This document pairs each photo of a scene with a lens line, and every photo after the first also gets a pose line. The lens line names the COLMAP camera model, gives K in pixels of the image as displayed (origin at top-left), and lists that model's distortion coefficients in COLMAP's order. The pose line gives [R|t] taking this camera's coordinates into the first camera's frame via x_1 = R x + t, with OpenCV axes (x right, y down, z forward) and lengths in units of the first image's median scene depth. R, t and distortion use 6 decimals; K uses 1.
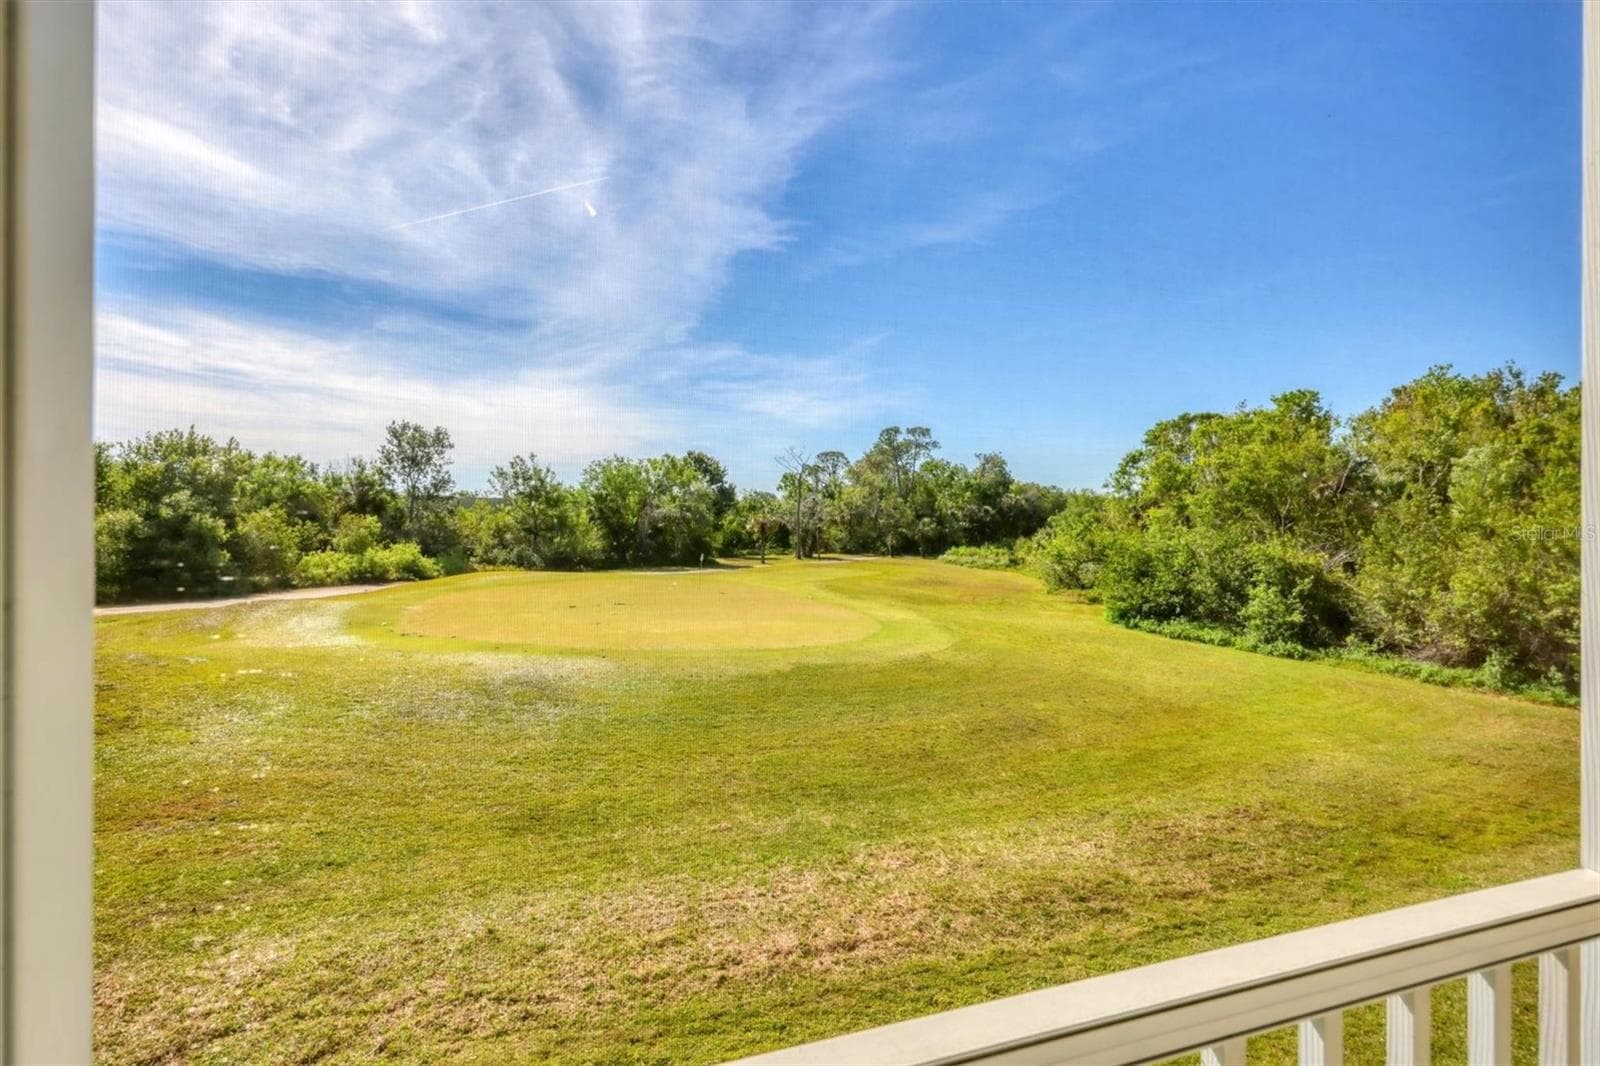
lens RADIAL K [[1327.5, 0, 800.0], [0, 1327.5, 533.0], [0, 0, 1]] dist [0.040674, 0.002521]
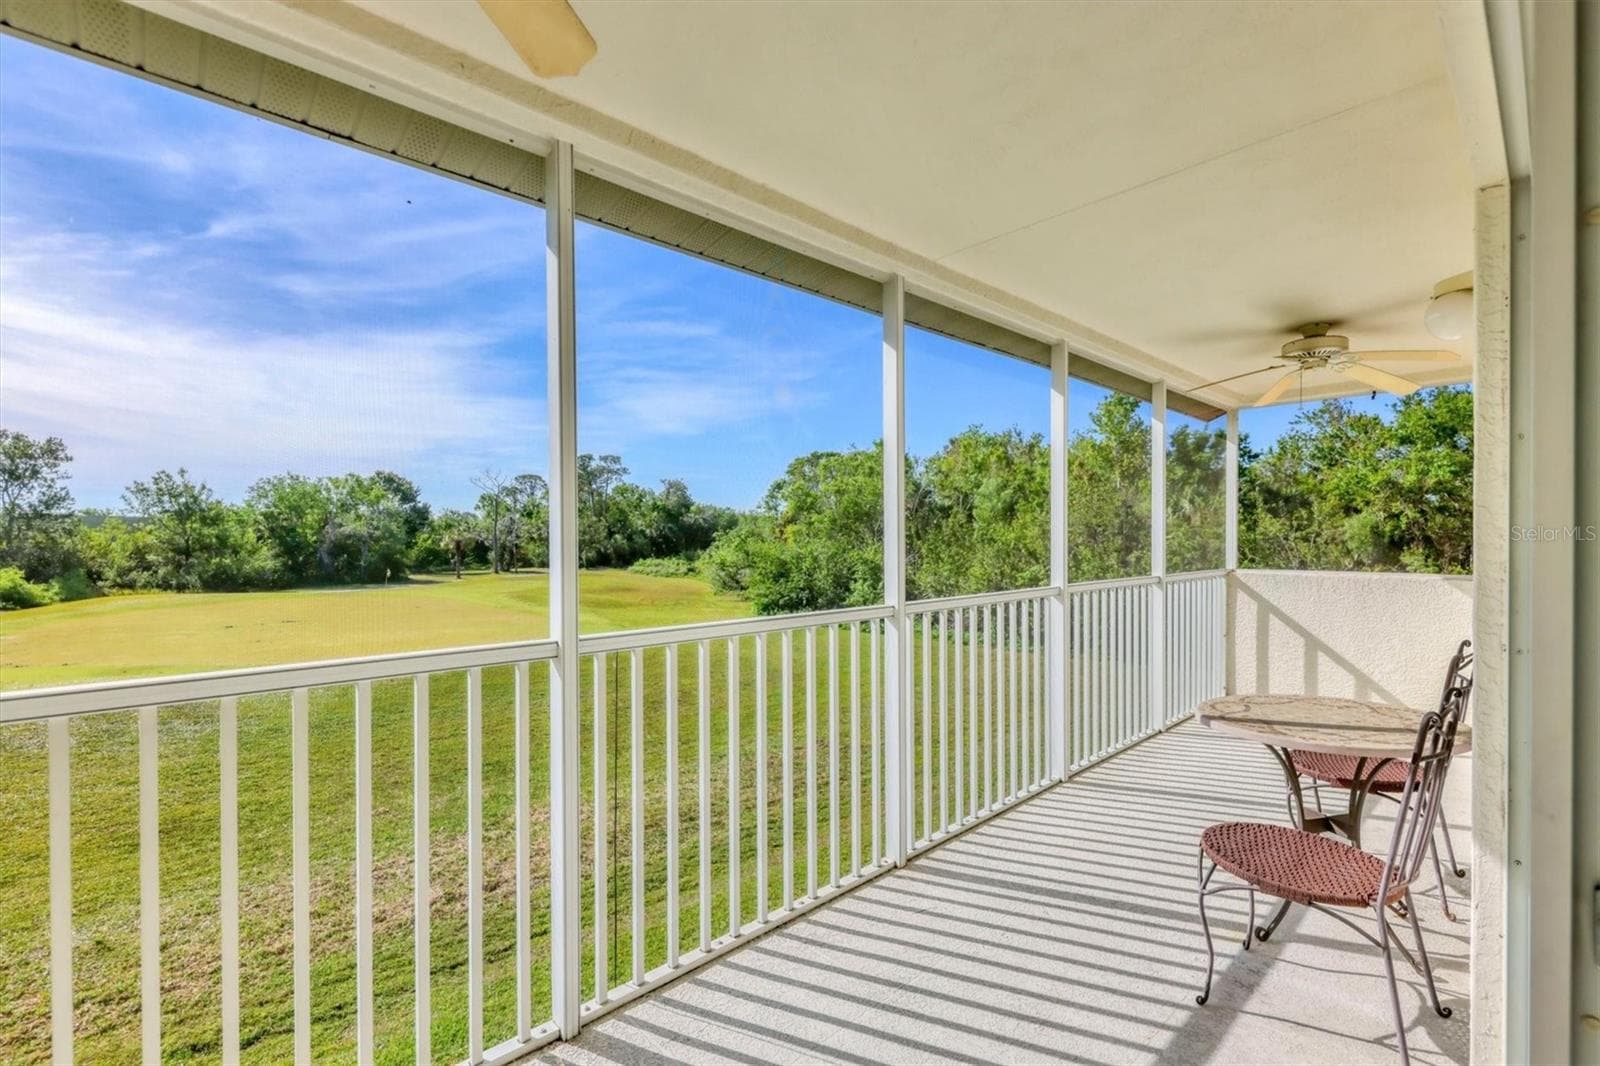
lens RADIAL K [[846.4, 0, 800.0], [0, 846.4, 533.0], [0, 0, 1]] dist [0.002831, -0.002265]
pose [[0.867259, -0.013298, 0.497680, -0.127624], [0.006979, 0.999870, 0.014556, -0.021300], [-0.497809, -0.009151, 0.867239, 0.276424]]
